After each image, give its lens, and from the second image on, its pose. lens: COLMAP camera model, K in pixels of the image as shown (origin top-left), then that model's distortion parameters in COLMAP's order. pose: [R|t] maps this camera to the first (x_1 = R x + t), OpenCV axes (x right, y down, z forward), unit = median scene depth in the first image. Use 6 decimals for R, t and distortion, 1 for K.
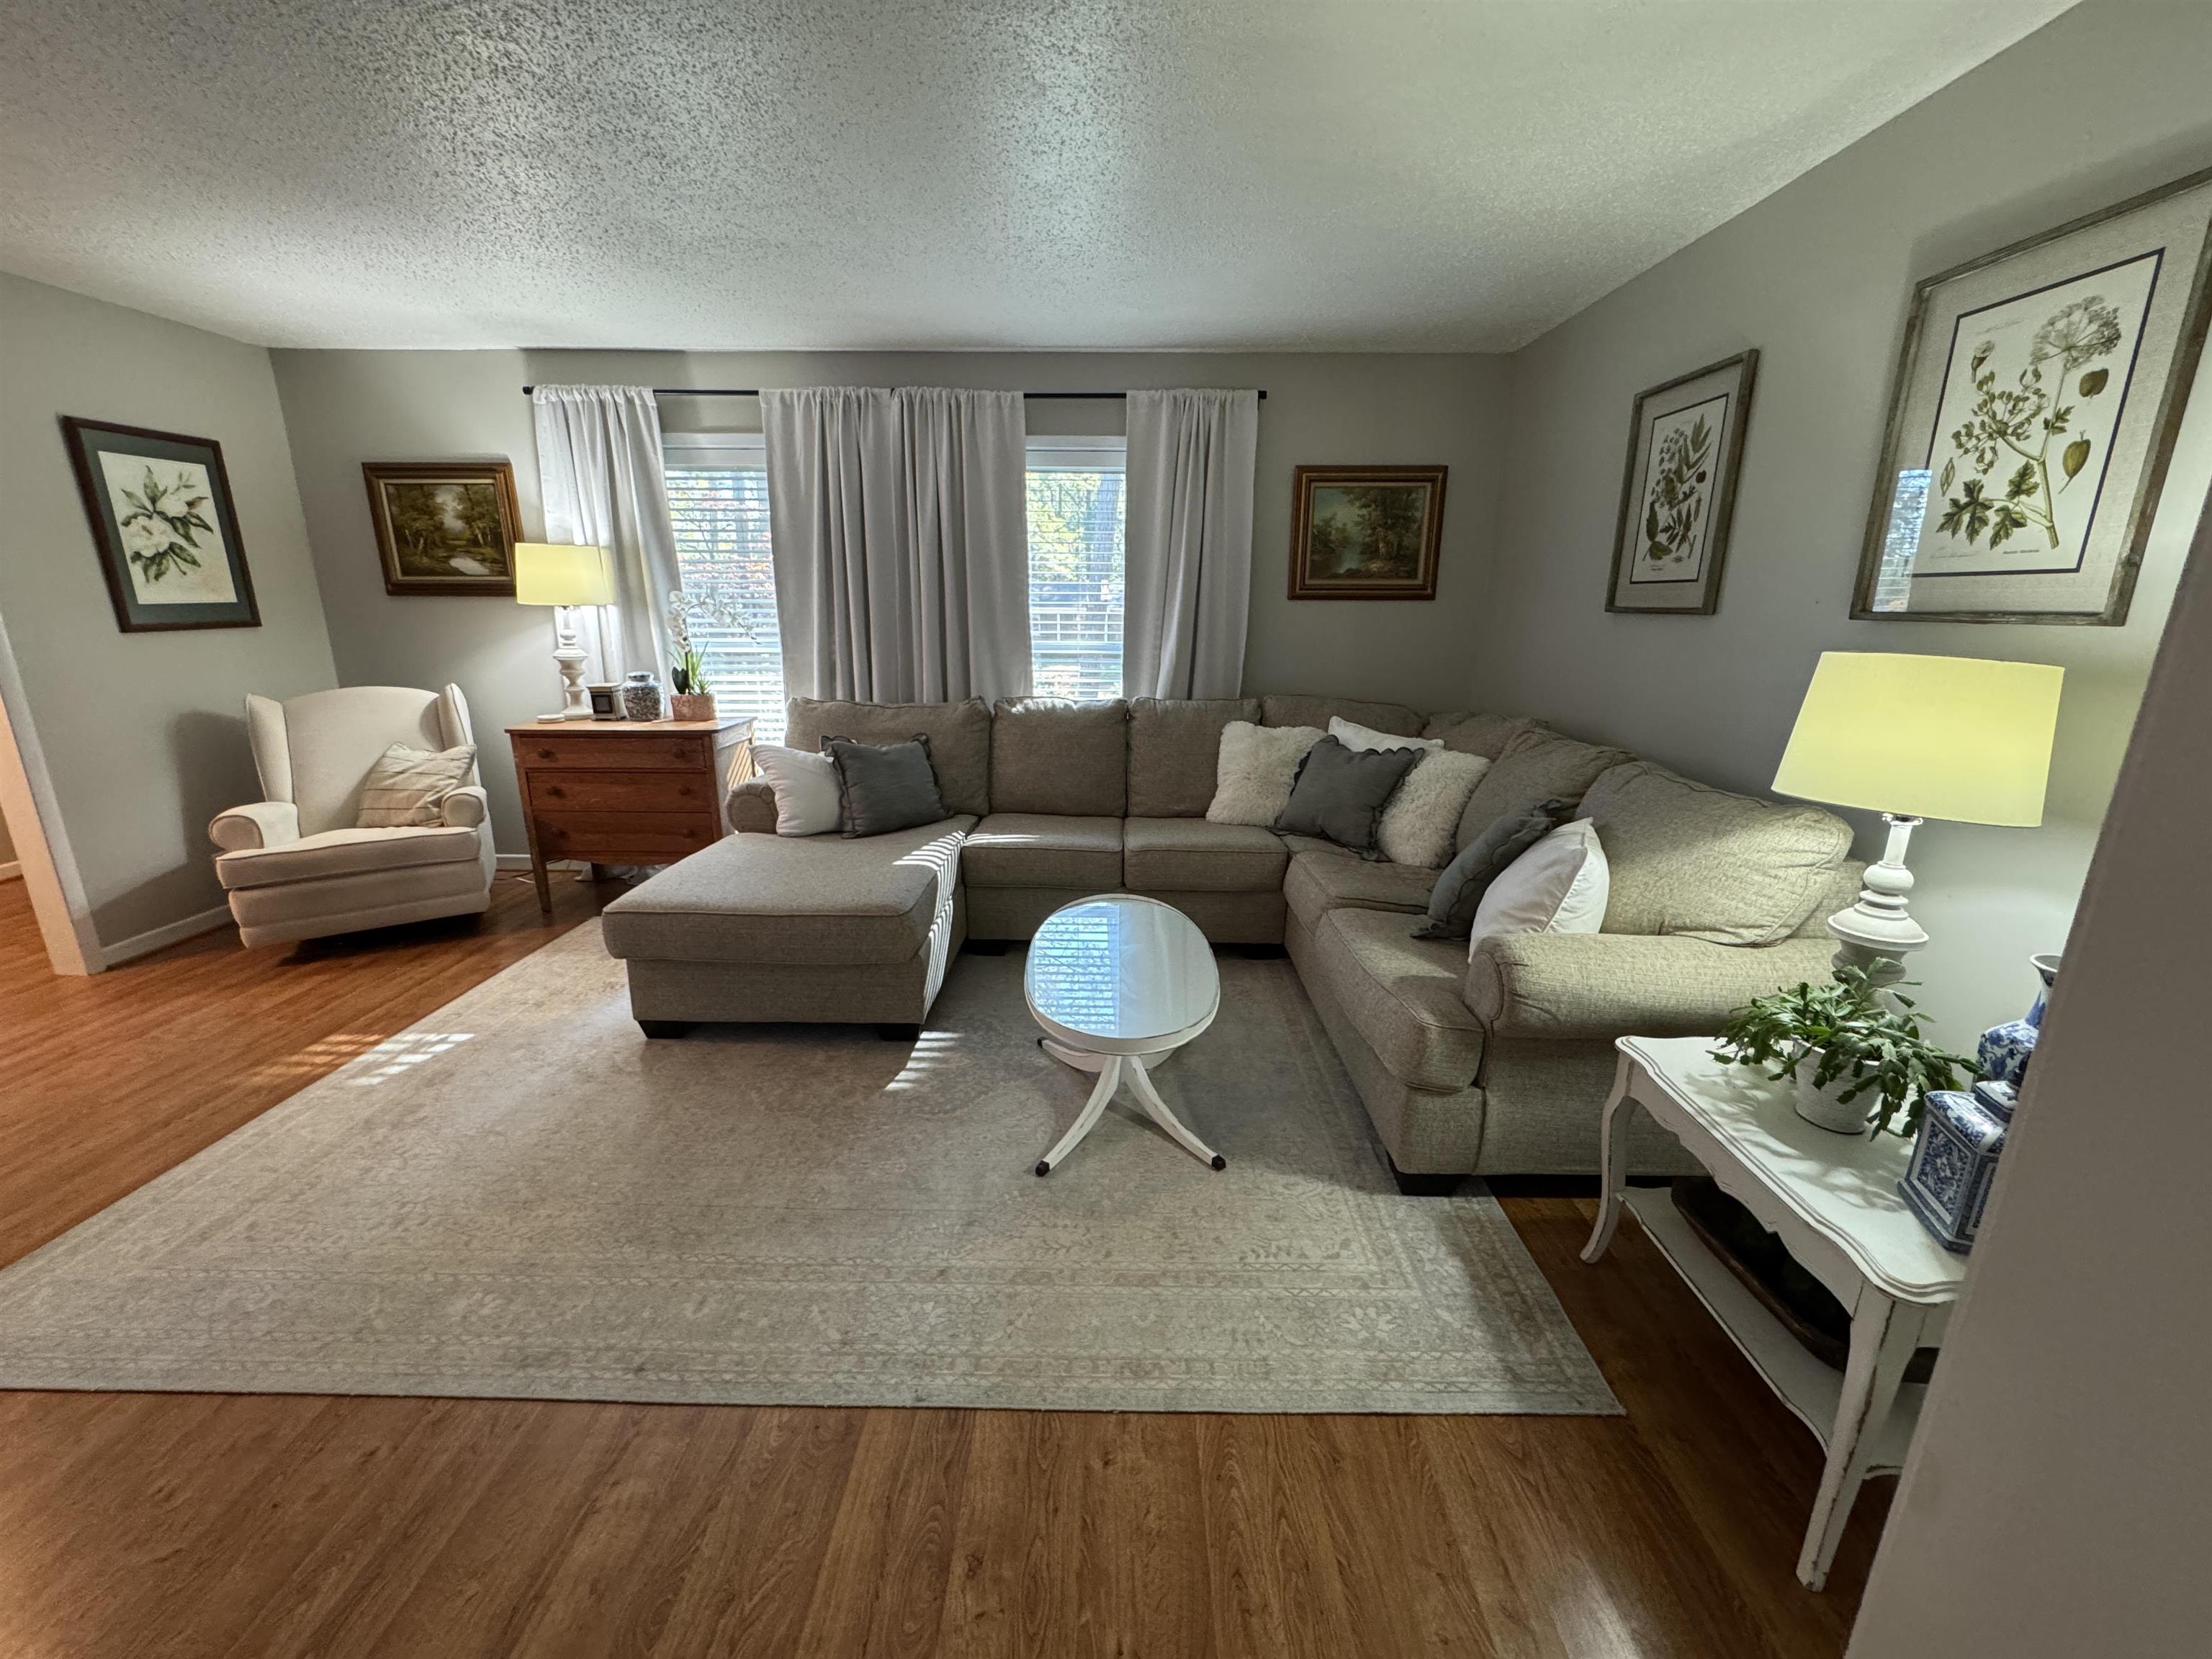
lens RADIAL K [[882.1, 0, 1105.8], [0, 882.1, 834.0], [0, 0, 1]] dist [-0.001944, 0.000779]
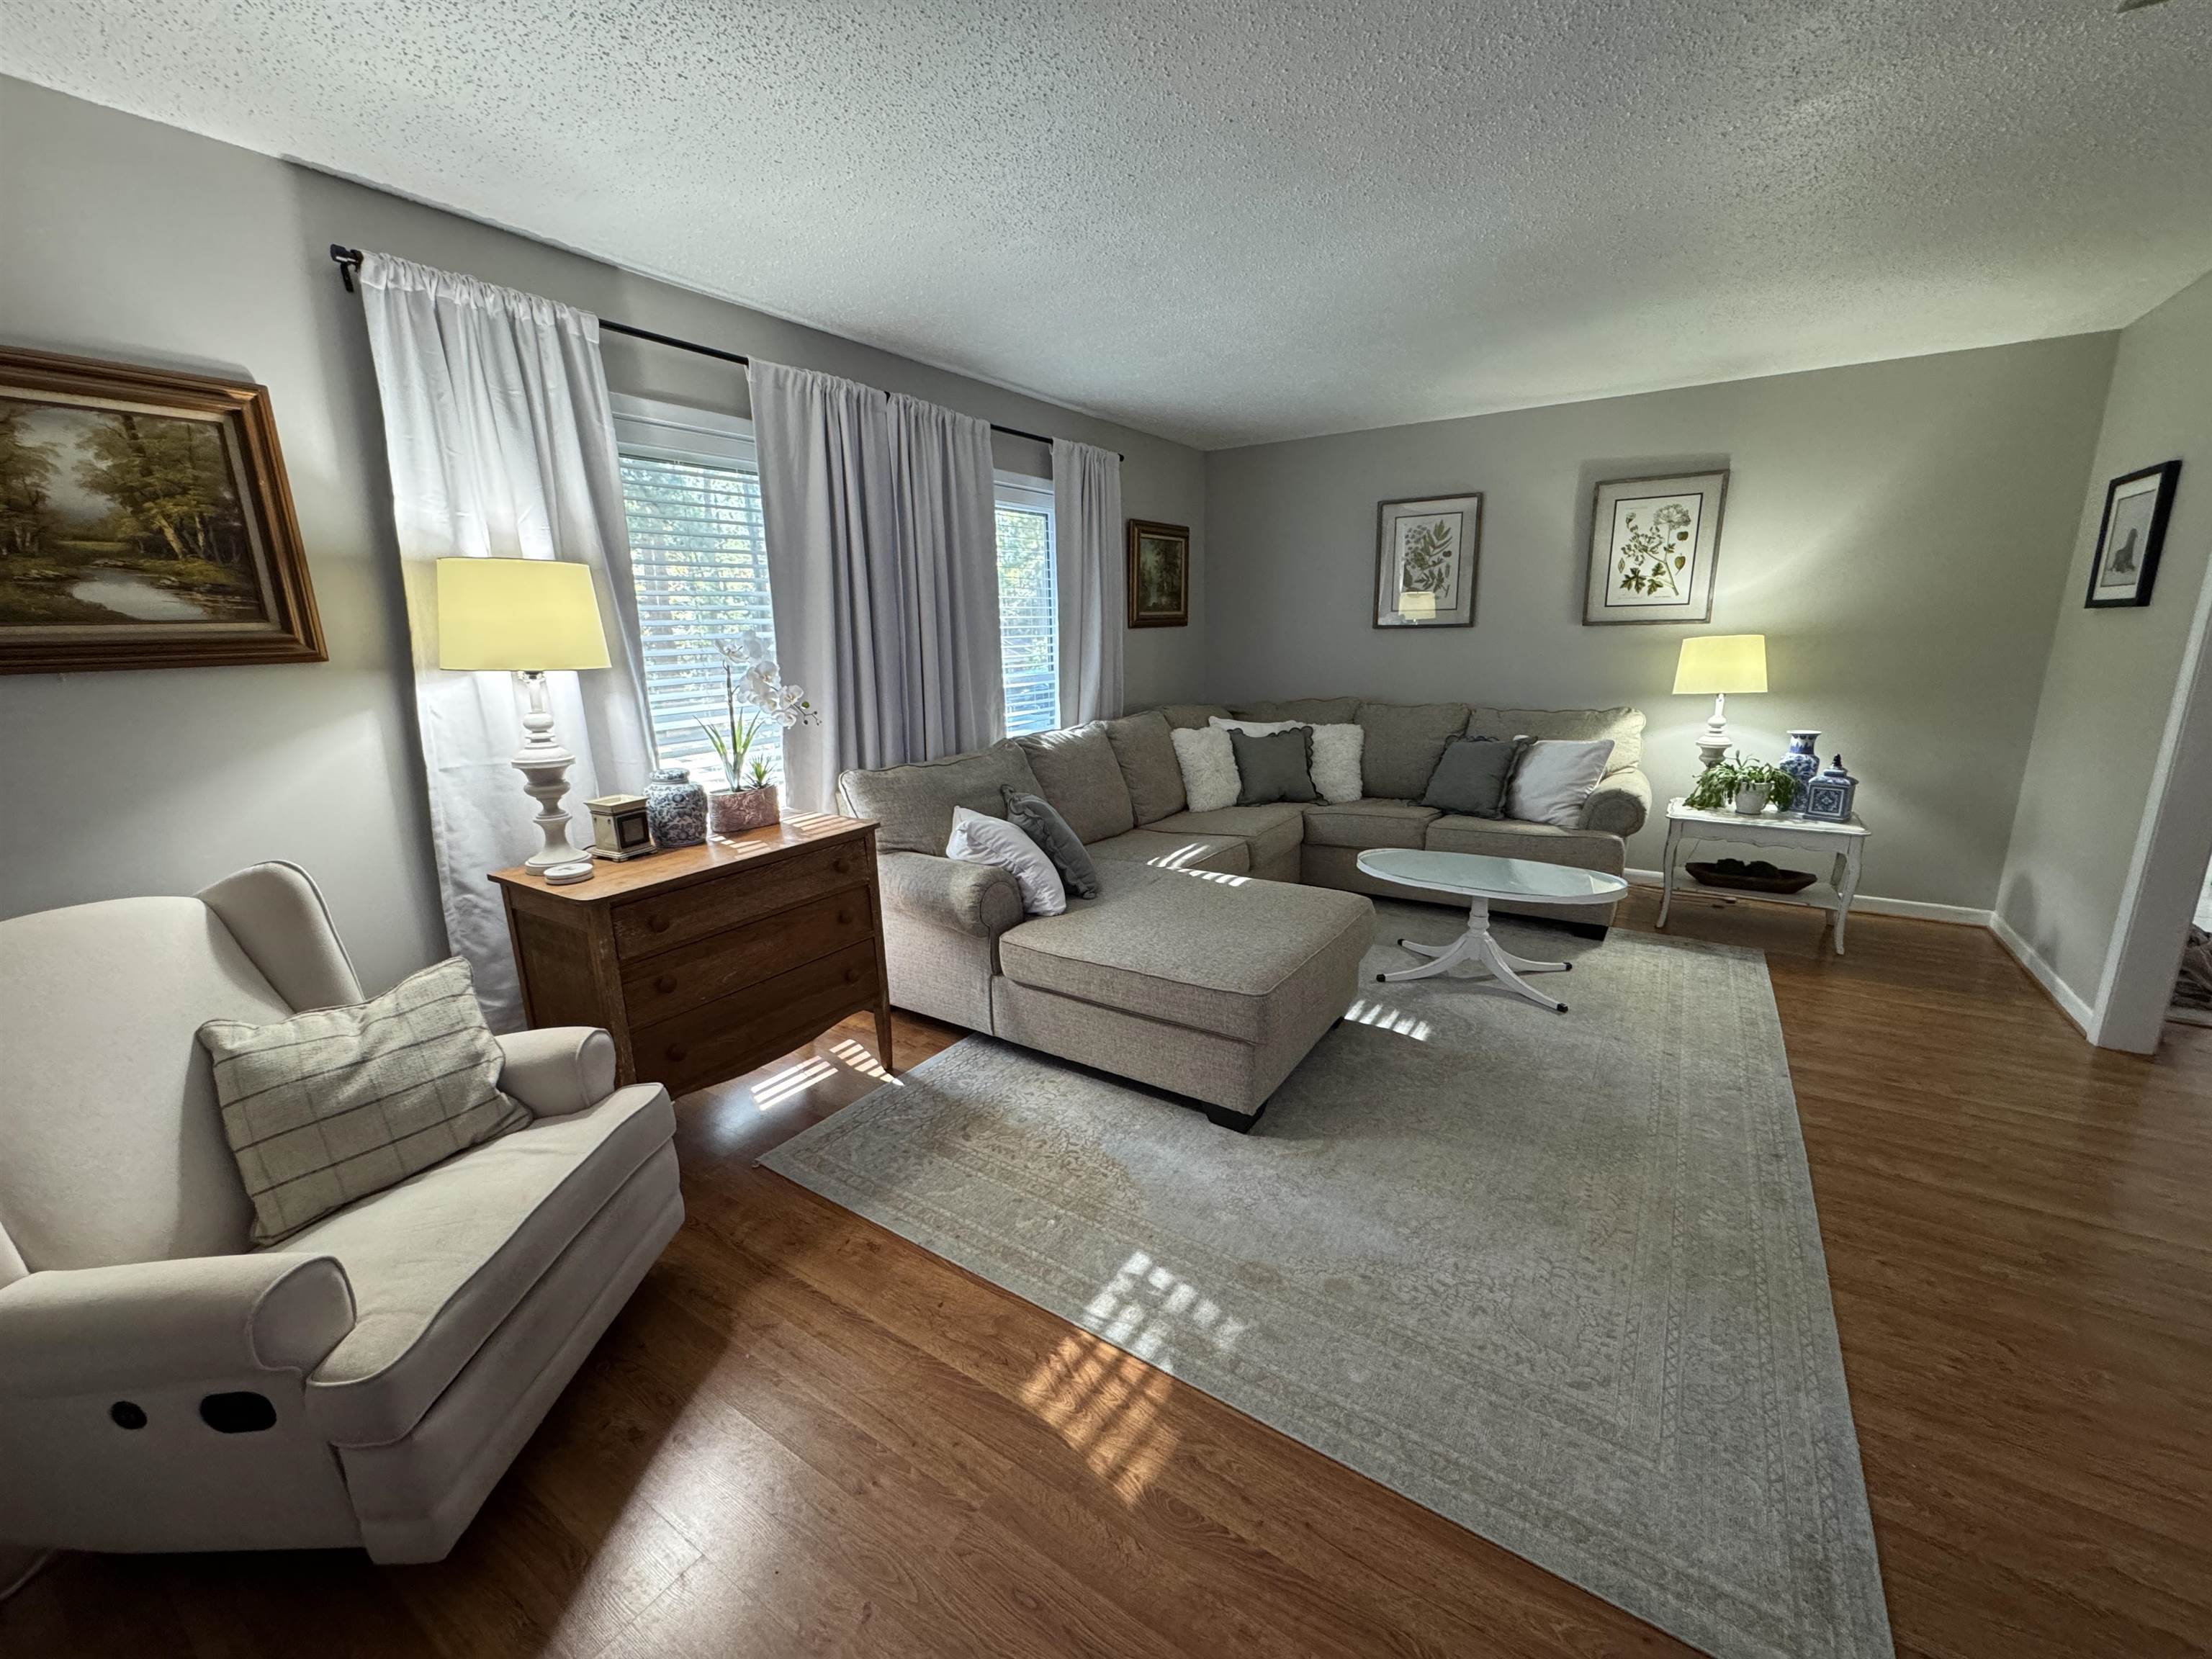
lens RADIAL K [[882.1, 0, 1105.8], [0, 882.1, 834.0], [0, 0, 1]] dist [-0.001944, 0.000779]
pose [[0.534980, -0.216172, 0.816741, -0.932934], [0.243361, 0.965168, 0.096051, -0.131097], [-0.809056, 0.147378, 0.568954, 0.424263]]
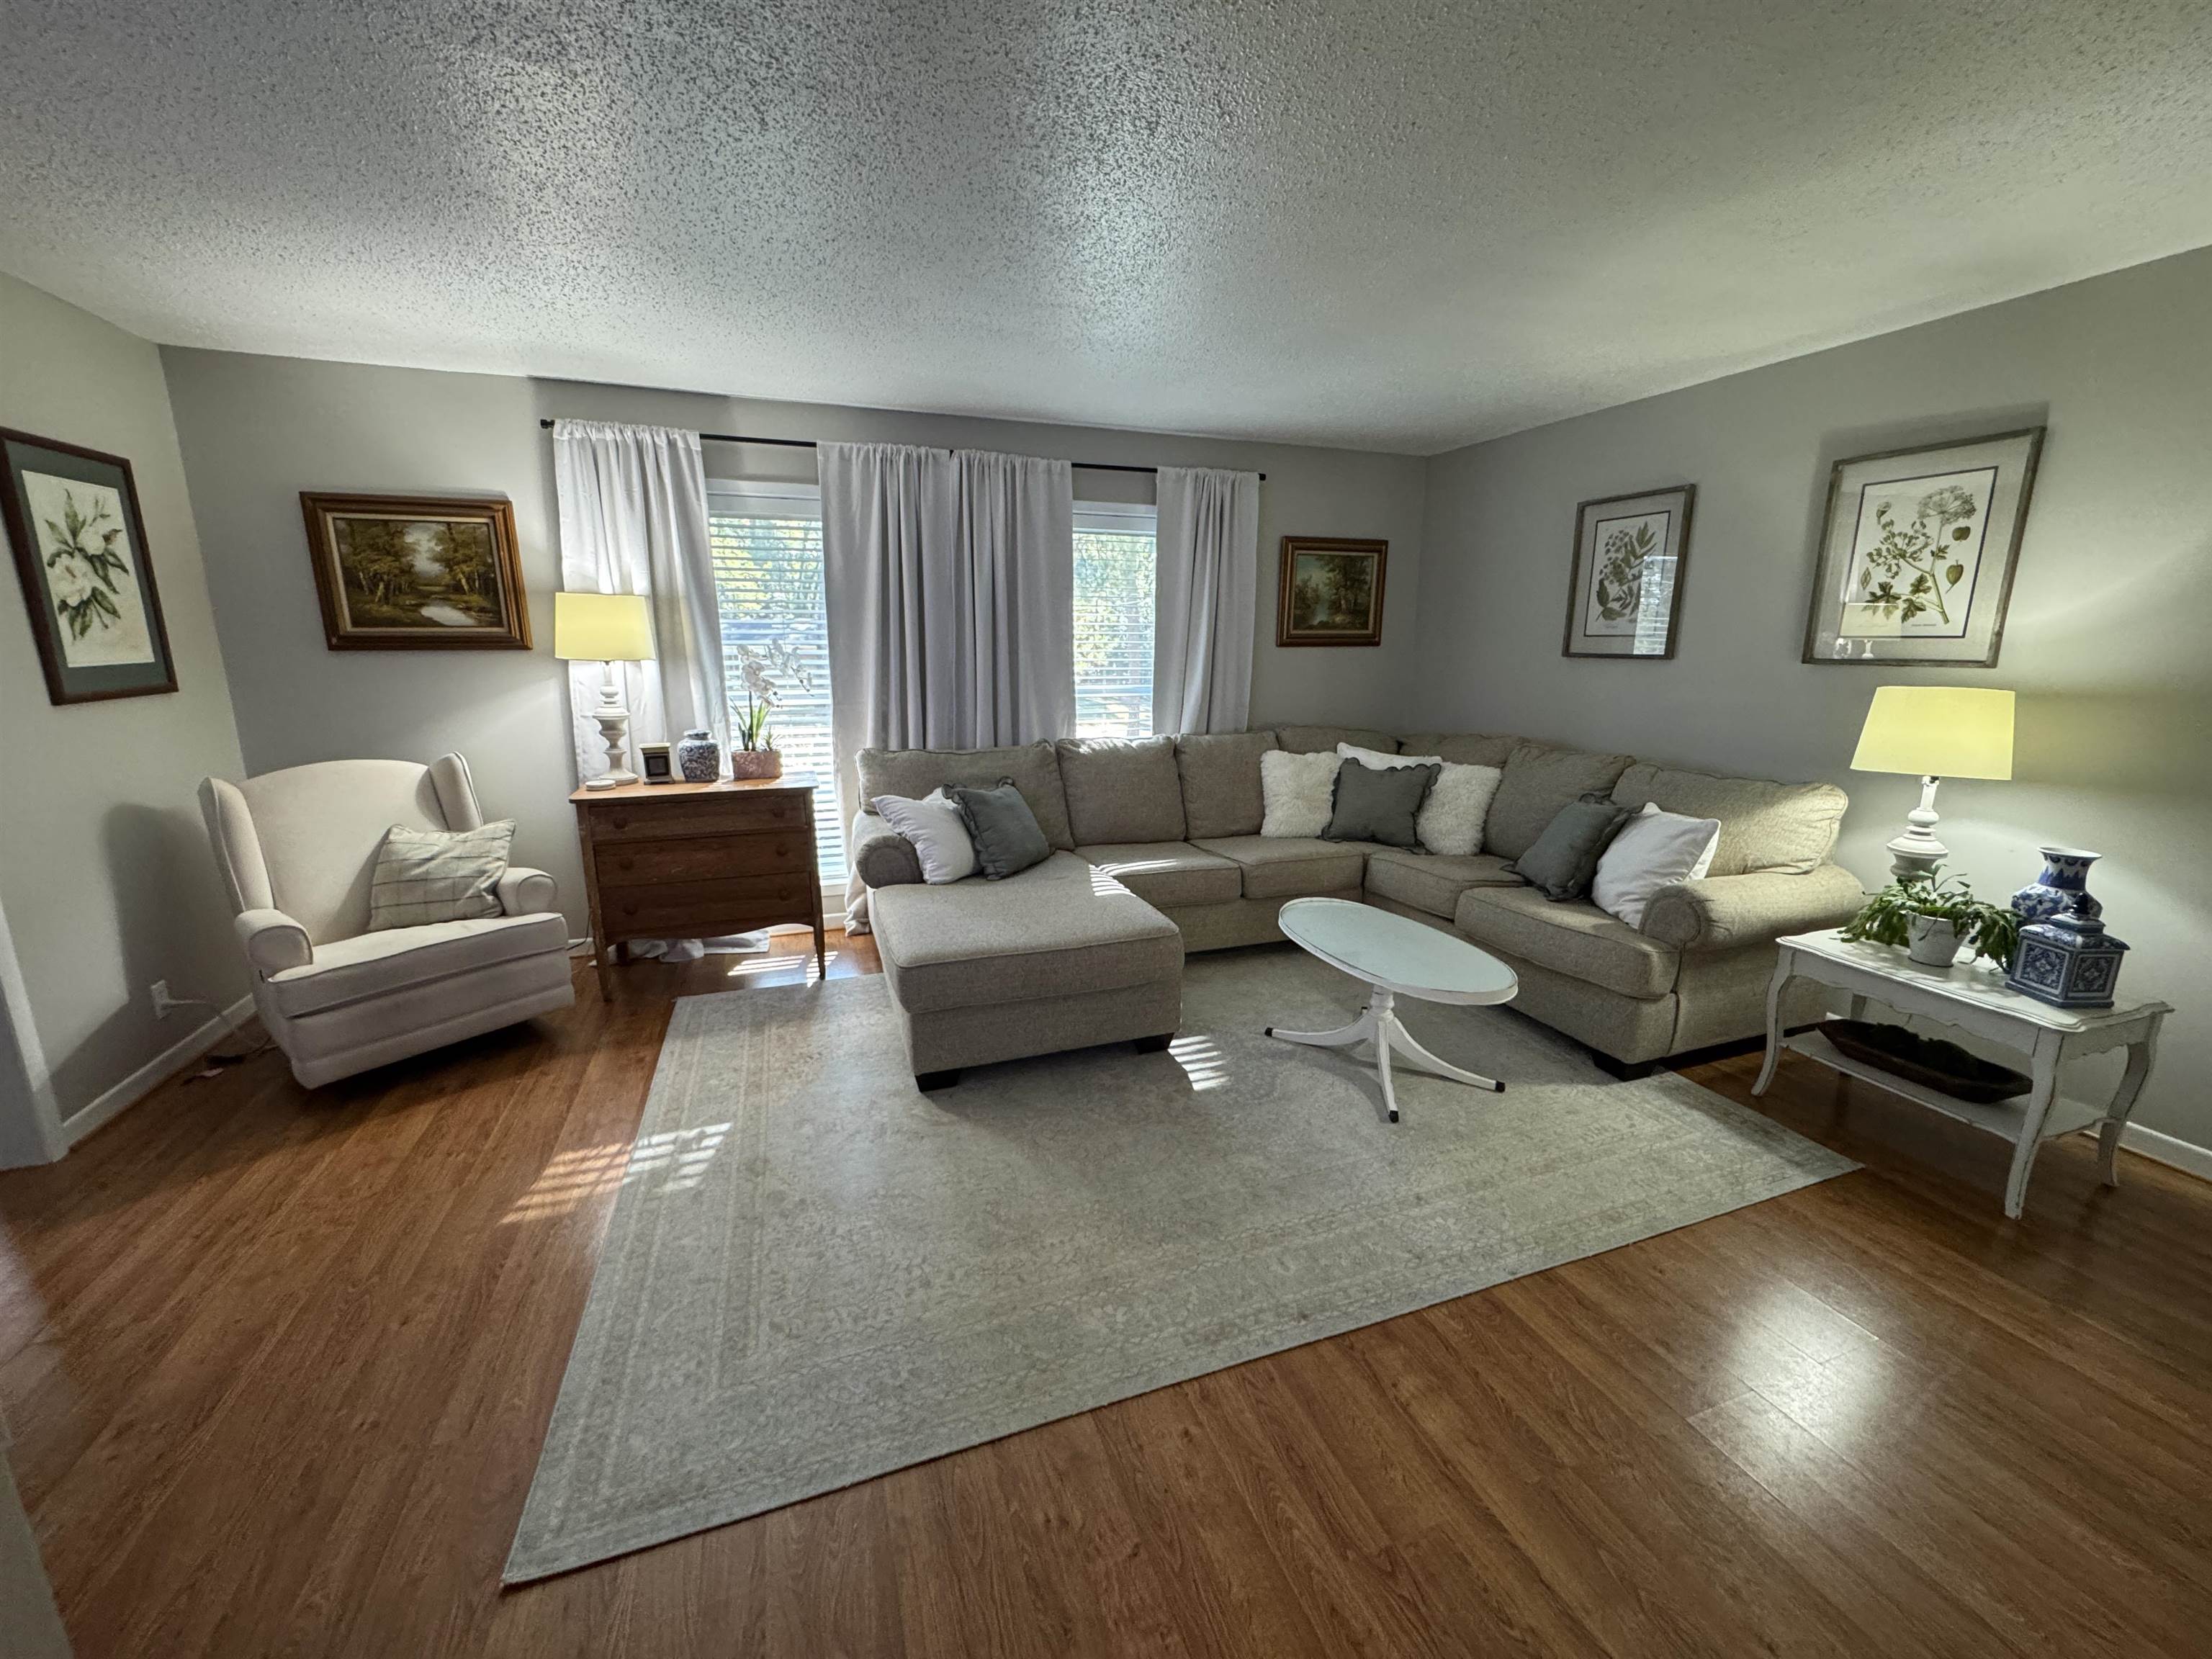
lens RADIAL K [[882.1, 0, 1105.8], [0, 882.1, 834.0], [0, 0, 1]] dist [-0.001944, 0.000779]
pose [[0.933645, -0.082188, 0.348644, -0.484890], [0.095608, 0.995188, -0.021428, -0.013334], [-0.345205, 0.053339, 0.937010, -0.018092]]
